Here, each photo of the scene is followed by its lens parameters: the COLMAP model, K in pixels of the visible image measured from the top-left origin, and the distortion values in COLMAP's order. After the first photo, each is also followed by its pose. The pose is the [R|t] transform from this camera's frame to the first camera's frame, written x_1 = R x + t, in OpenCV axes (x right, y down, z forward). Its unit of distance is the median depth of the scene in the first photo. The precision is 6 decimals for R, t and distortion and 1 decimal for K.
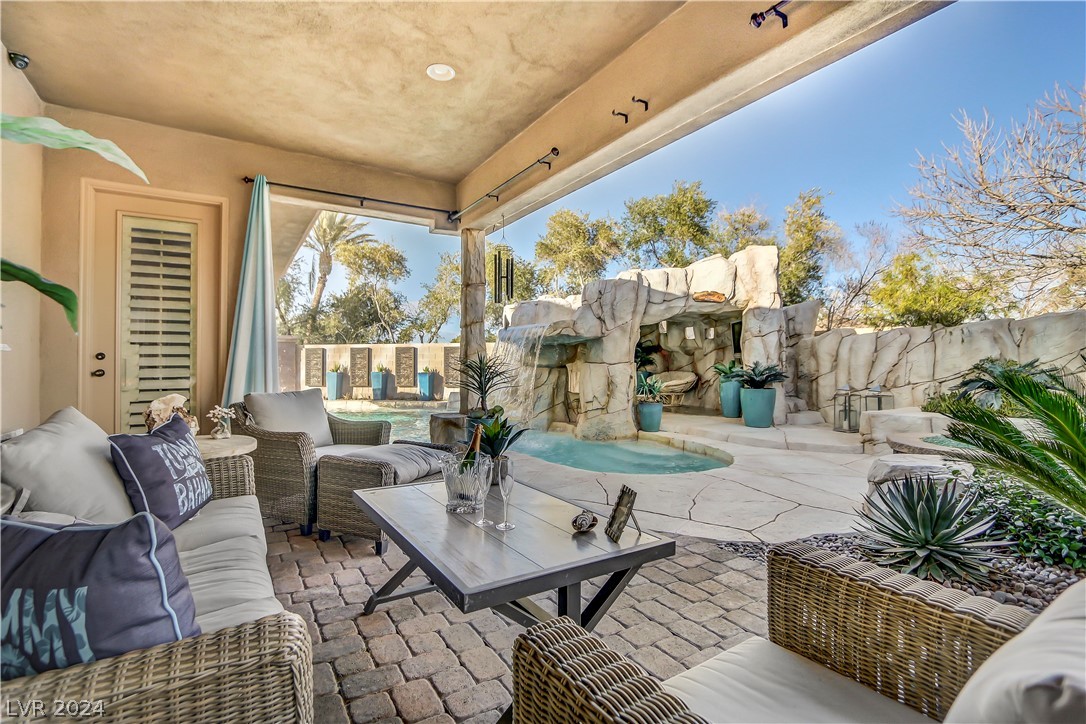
lens RADIAL K [[506.3, 0, 559.5], [0, 506.3, 354.3], [0, 0, 1]] dist [-0.013875, -0.000263]
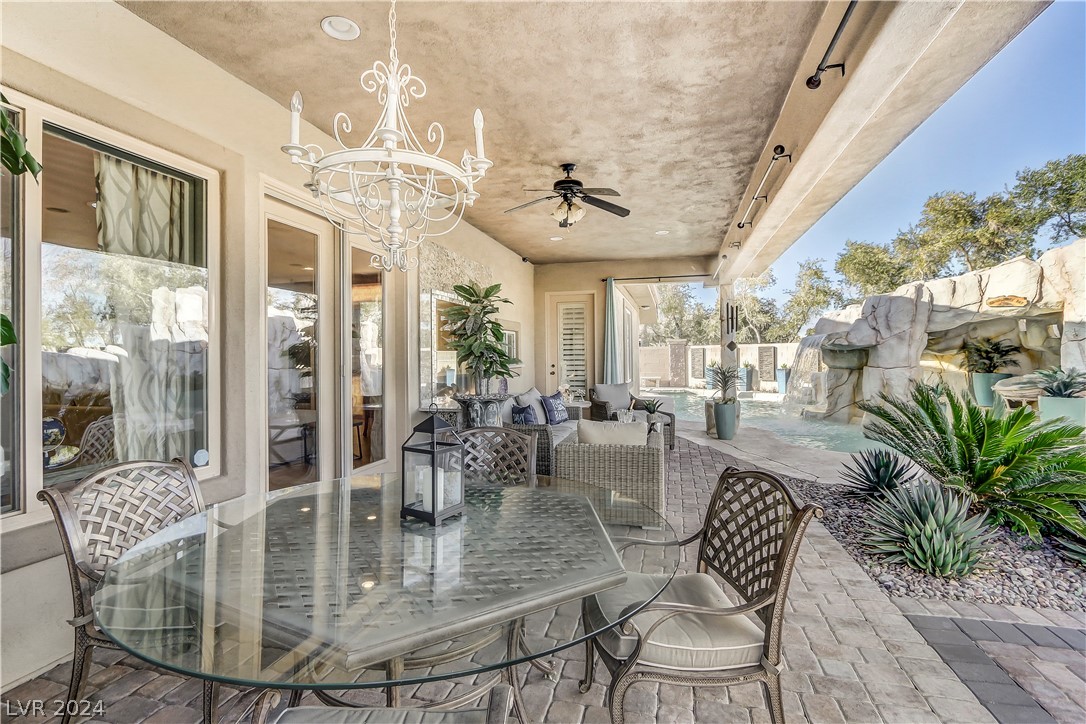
lens RADIAL K [[506.3, 0, 552.1], [0, 506.3, 354.6], [0, 0, 1]] dist [-0.013875, -0.000263]
pose [[0.686229, -0.003461, -0.727377, 0.335332], [0.018237, 0.999756, 0.012448, -0.032533], [0.727157, -0.021808, 0.686125, -0.264554]]
